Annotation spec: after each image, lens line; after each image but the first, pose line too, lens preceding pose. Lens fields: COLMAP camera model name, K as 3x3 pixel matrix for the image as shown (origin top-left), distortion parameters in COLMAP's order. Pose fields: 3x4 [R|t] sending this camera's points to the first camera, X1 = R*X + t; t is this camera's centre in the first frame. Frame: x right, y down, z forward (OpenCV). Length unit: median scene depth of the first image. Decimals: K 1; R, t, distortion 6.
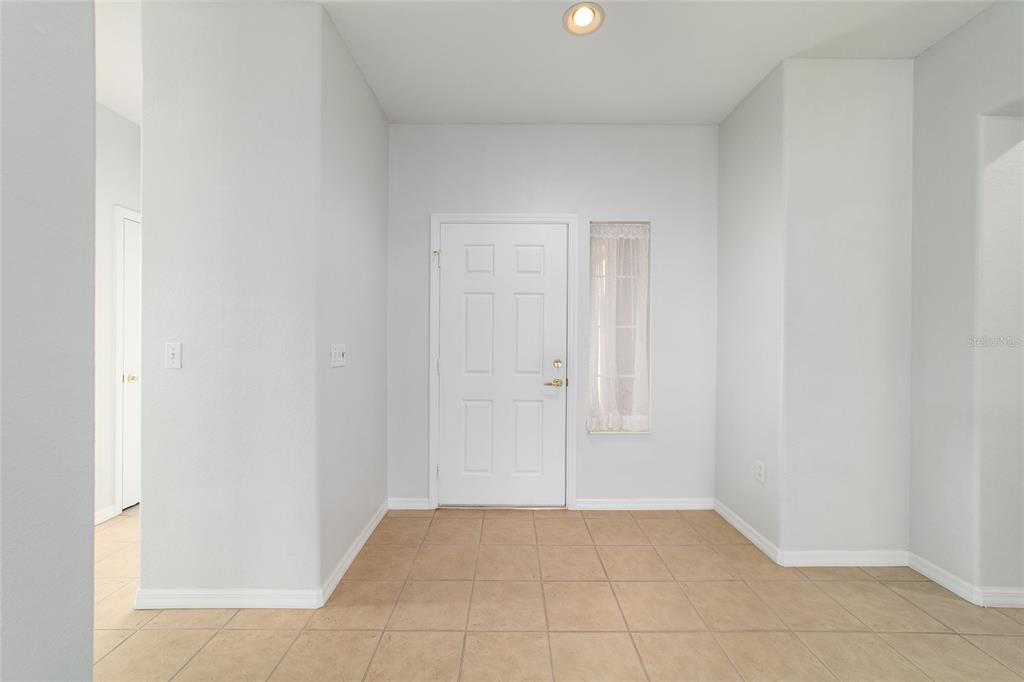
lens RADIAL K [[391.3, 0, 503.5], [0, 391.3, 334.3], [0, 0, 1]] dist [-0.011576, 0.005511]
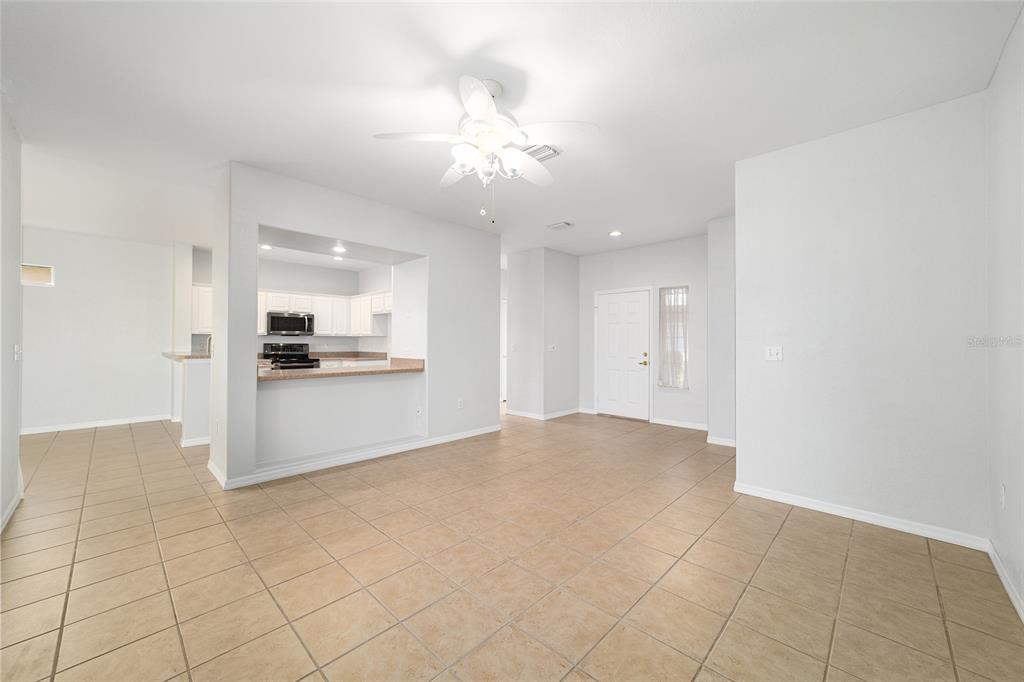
lens RADIAL K [[391.3, 0, 516.3], [0, 391.3, 345.1], [0, 0, 1]] dist [-0.011576, 0.005511]
pose [[0.733872, -0.000891, -0.679287, 1.097888], [0.019114, 0.999630, 0.019339, -0.035771], [0.679019, -0.027176, 0.733618, -1.092041]]
